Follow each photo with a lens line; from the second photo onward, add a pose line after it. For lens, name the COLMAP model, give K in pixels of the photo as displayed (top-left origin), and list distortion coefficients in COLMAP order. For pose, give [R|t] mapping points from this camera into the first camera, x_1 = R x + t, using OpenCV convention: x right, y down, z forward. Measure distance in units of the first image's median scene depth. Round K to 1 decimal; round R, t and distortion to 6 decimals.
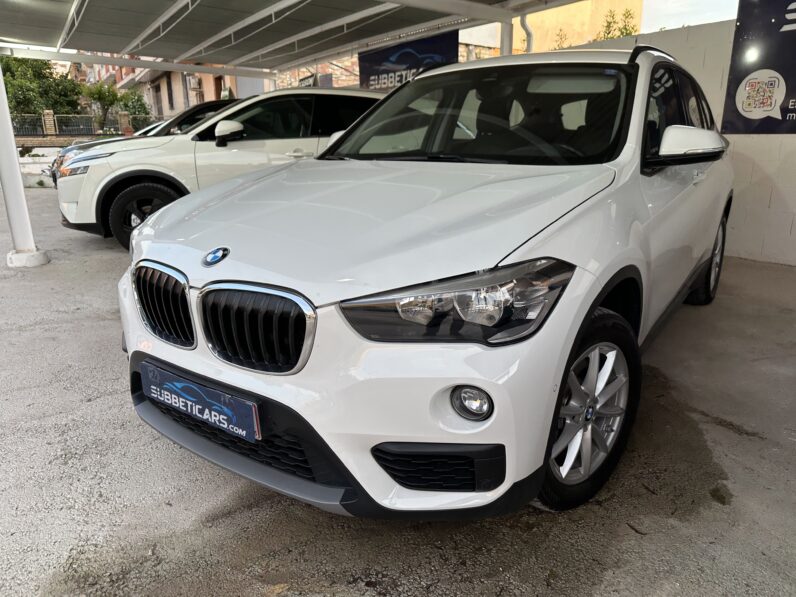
lens RADIAL K [[562.7, 0, 400.6], [0, 562.7, 303.5], [0, 0, 1]] dist [0.019068, -0.029493]
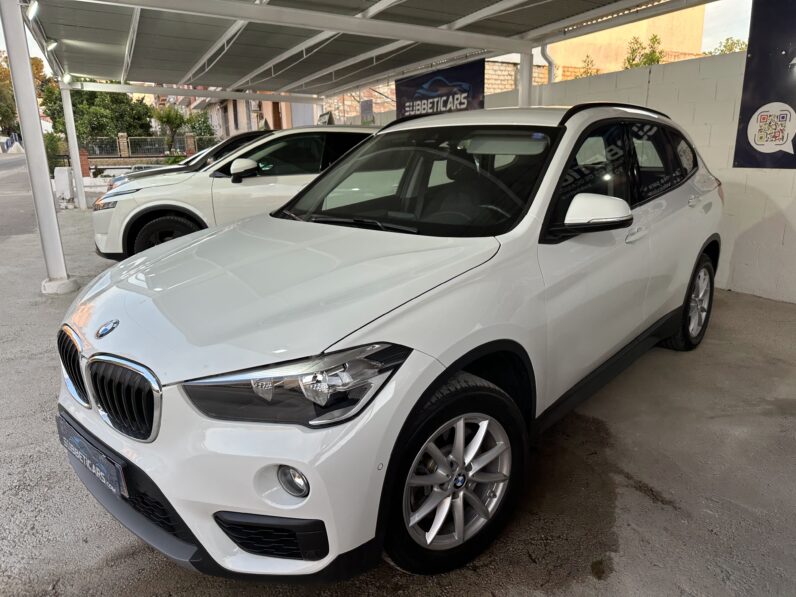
lens RADIAL K [[562.7, 0, 399.9], [0, 562.7, 297.3], [0, 0, 1]] dist [0.019068, -0.029493]
pose [[0.993516, 0.018989, -0.112093, 0.262555], [-0.022300, 0.999349, -0.028351, -0.087481], [0.111482, 0.030667, 0.993293, -0.041034]]
